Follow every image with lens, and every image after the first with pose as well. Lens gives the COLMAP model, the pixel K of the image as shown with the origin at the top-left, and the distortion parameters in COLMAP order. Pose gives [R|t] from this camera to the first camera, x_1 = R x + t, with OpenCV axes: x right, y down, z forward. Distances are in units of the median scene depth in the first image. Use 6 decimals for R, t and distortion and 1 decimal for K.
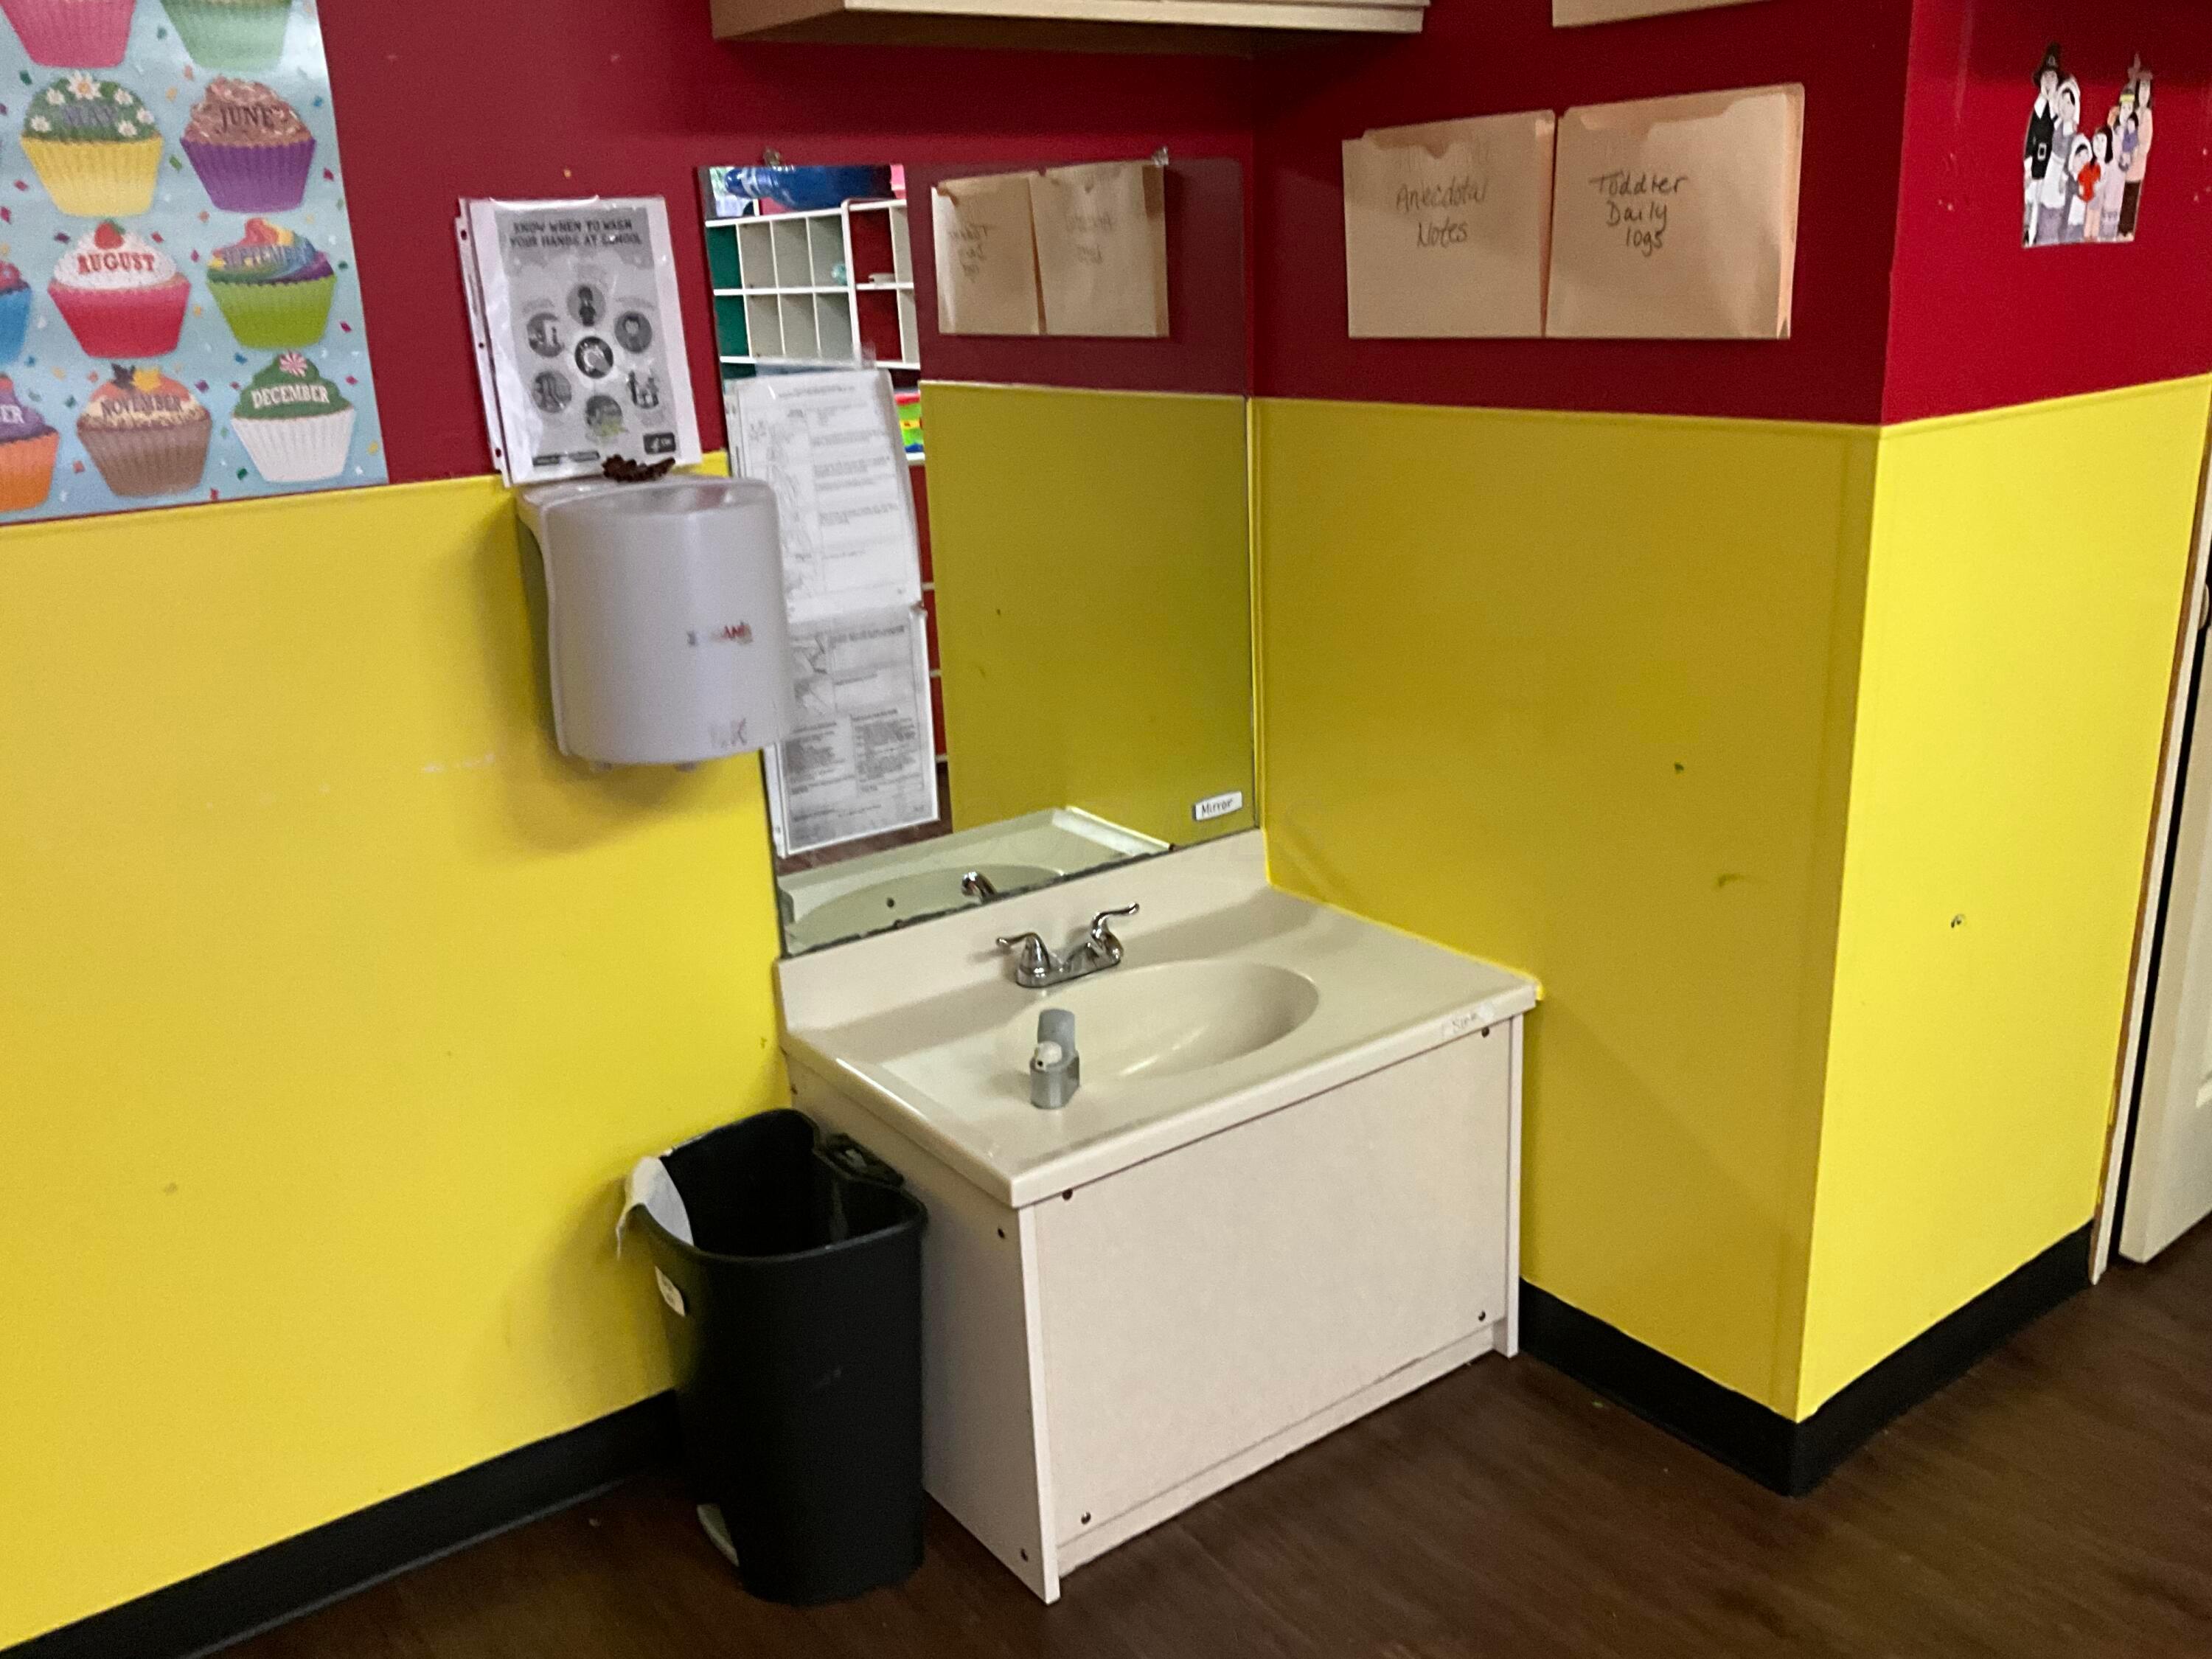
lens RADIAL K [[1854.0, 0, 1106.0], [0, 1854.0, 829.5], [0, 0, 1]] dist [0.120031, -0.232878]
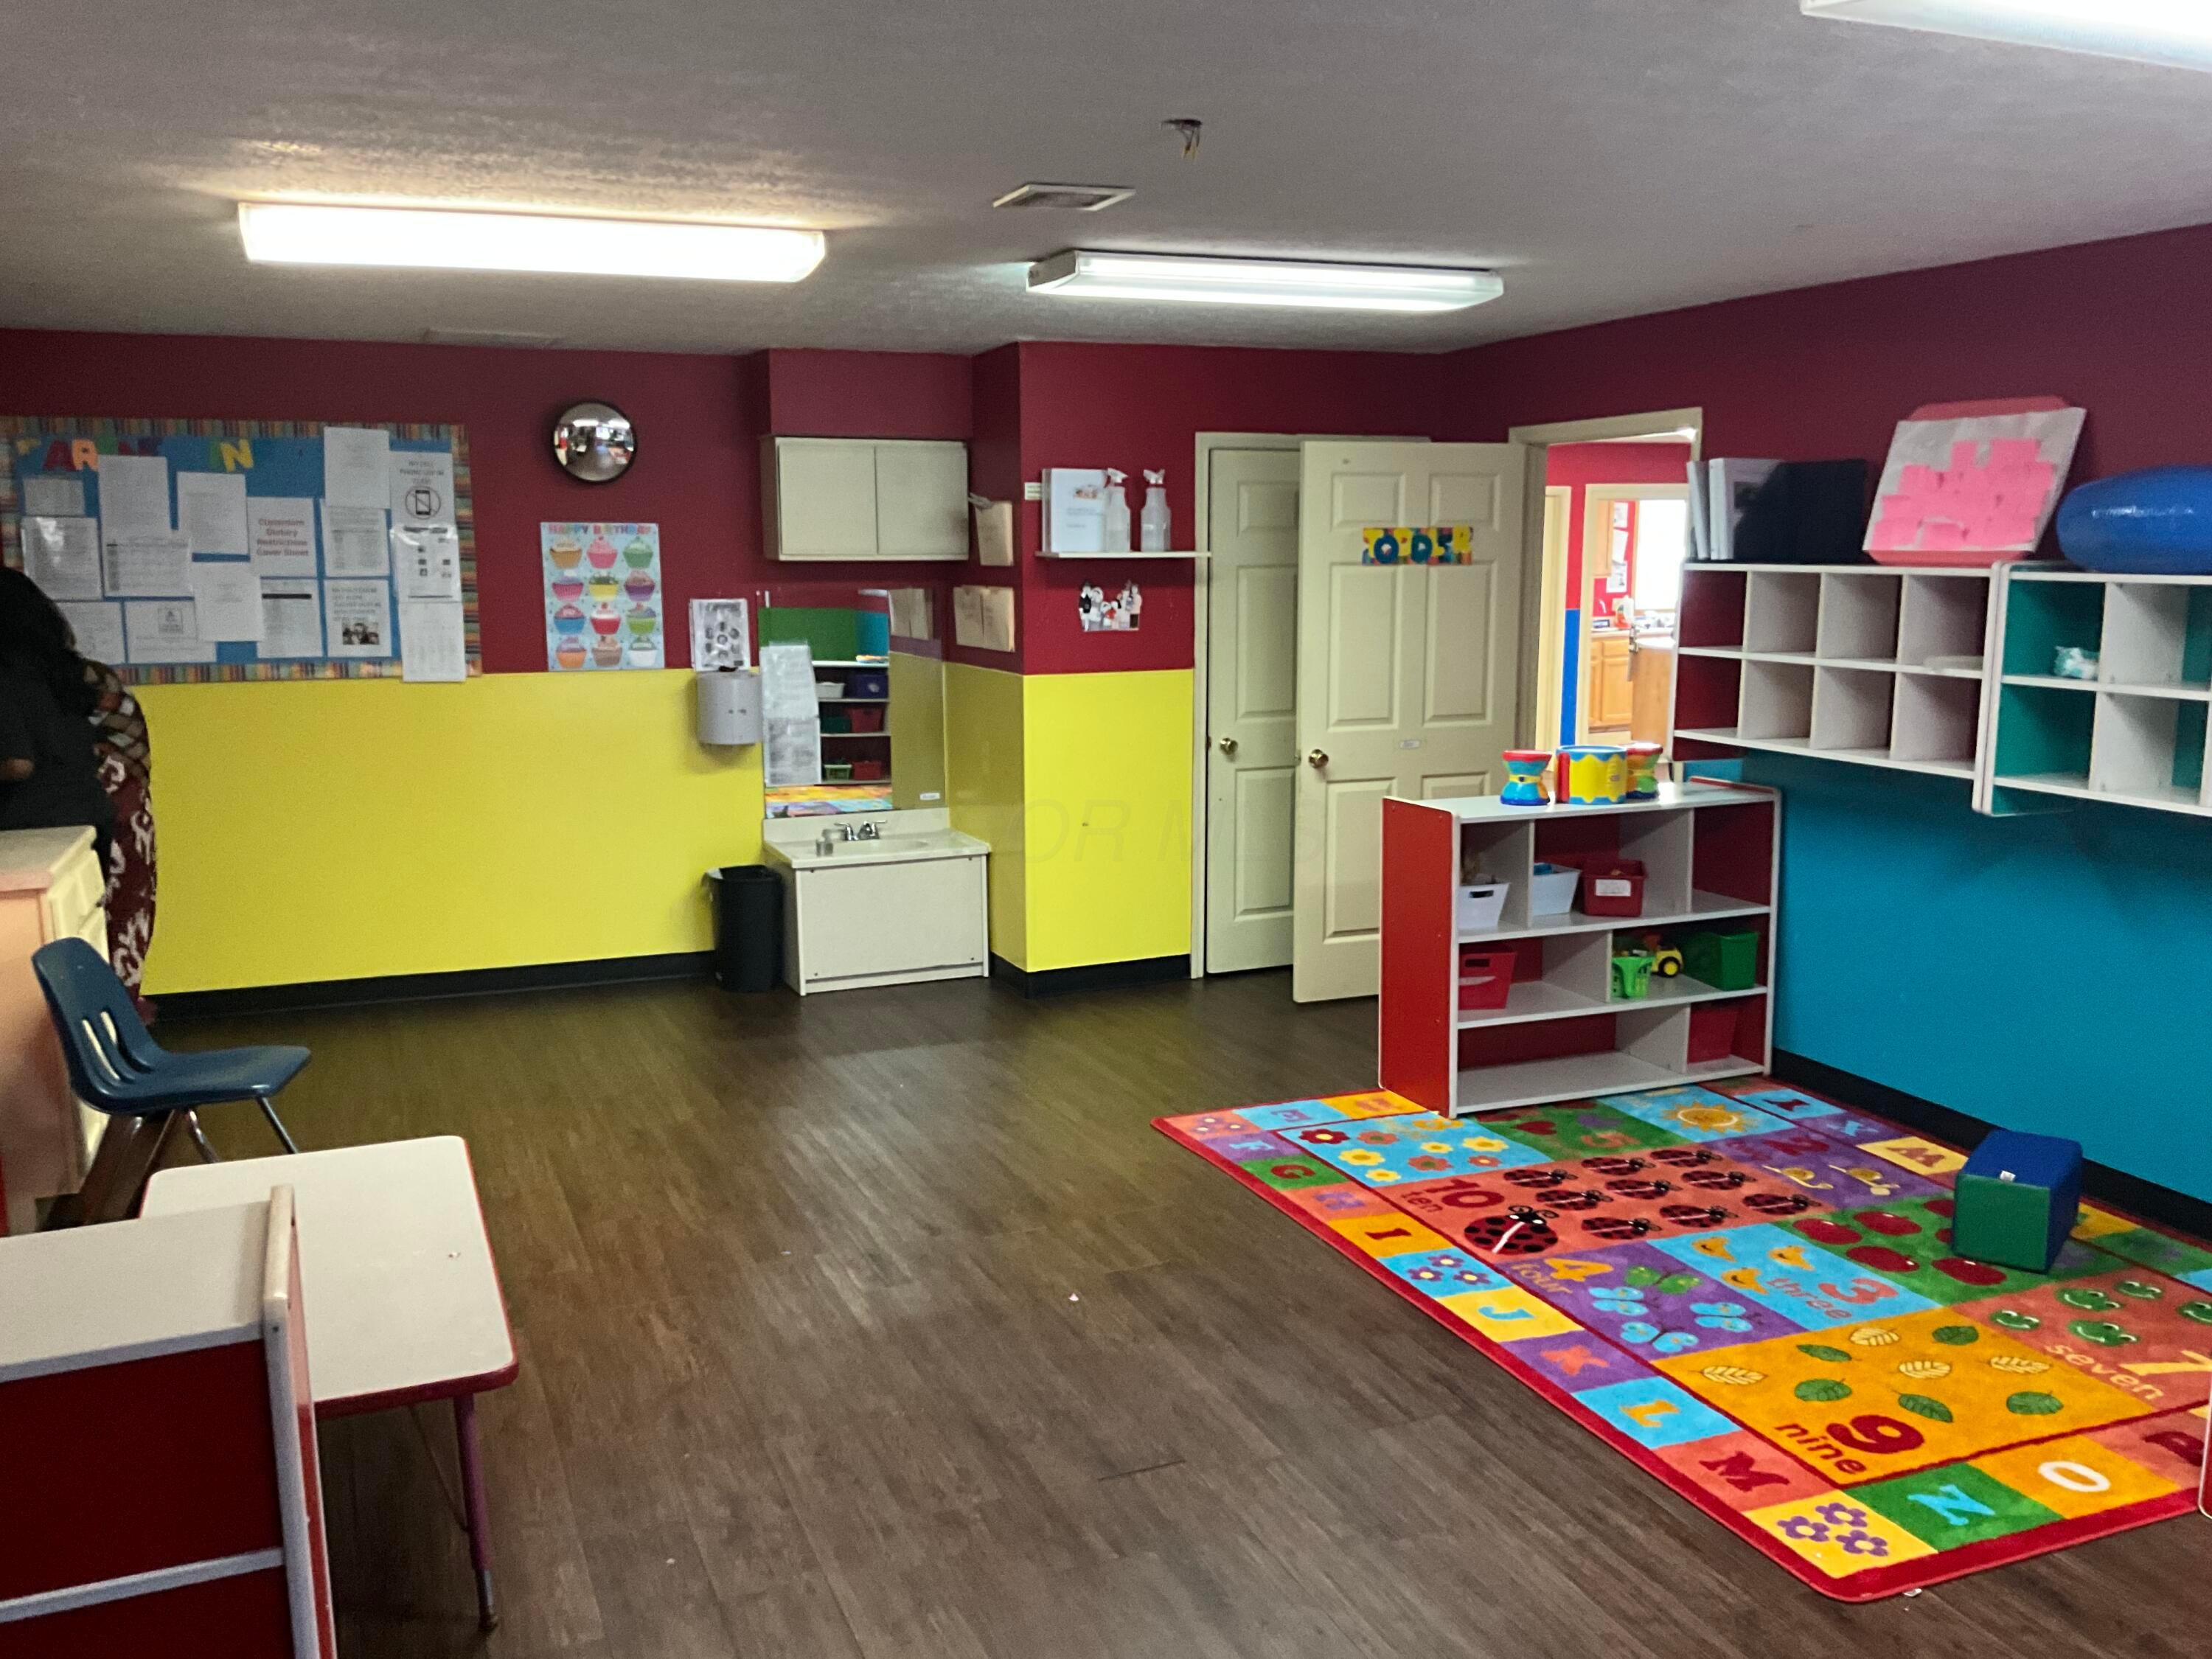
lens RADIAL K [[1854.0, 0, 1106.0], [0, 1854.0, 829.5], [0, 0, 1]] dist [0.120031, -0.232878]
pose [[0.972898, 0.073187, -0.219347, 1.316602], [-0.104418, 0.985418, -0.134345, 0.541285], [0.206317, 0.153608, 0.966353, -2.377285]]
